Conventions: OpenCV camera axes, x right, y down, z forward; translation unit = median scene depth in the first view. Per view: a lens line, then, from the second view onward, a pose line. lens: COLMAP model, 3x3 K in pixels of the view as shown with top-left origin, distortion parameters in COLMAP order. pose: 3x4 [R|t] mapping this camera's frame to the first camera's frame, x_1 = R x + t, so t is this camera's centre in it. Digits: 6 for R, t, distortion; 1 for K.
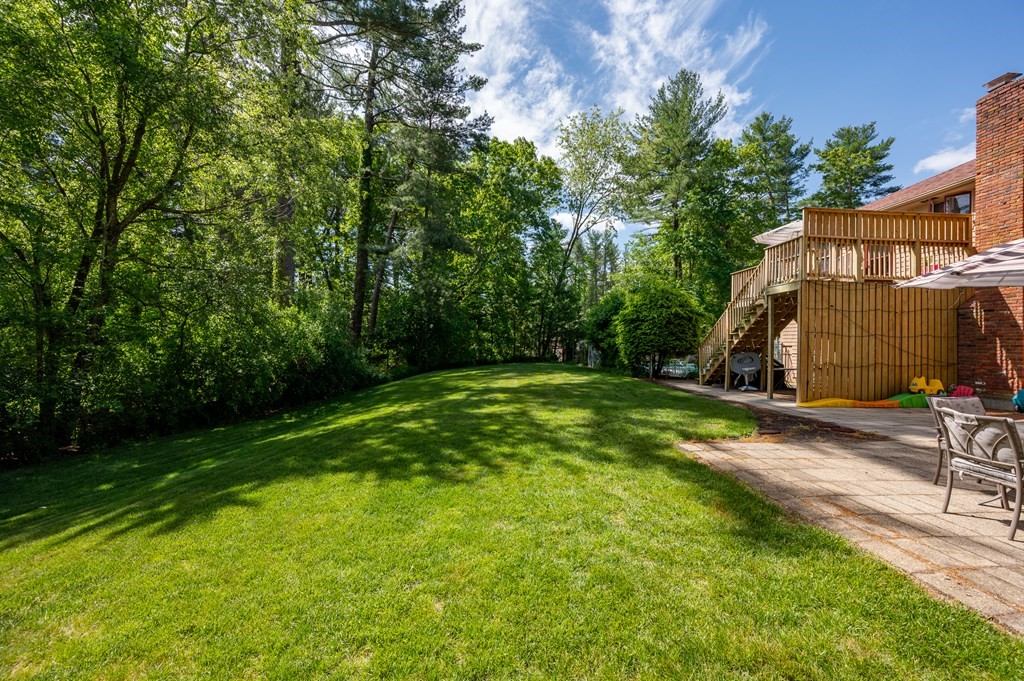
lens RADIAL K [[396.4, 0, 512.0], [0, 396.4, 340.5], [0, 0, 1]] dist [-0.000677, 0.000089]
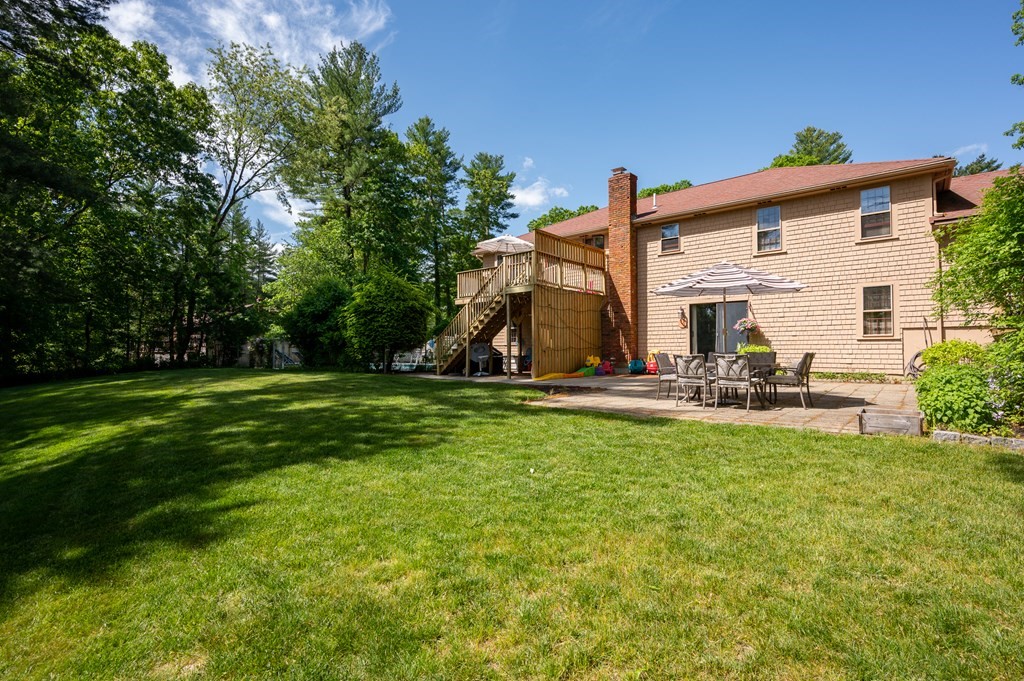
lens RADIAL K [[465.2, 0, 512.0], [0, 465.2, 340.5], [0, 0, 1]] dist [-0.001575, -0.000080]
pose [[0.706792, -0.004388, 0.707408, -0.226908], [0.006937, 0.999976, -0.000728, 0.019225], [-0.707387, 0.005422, 0.706805, -0.014190]]
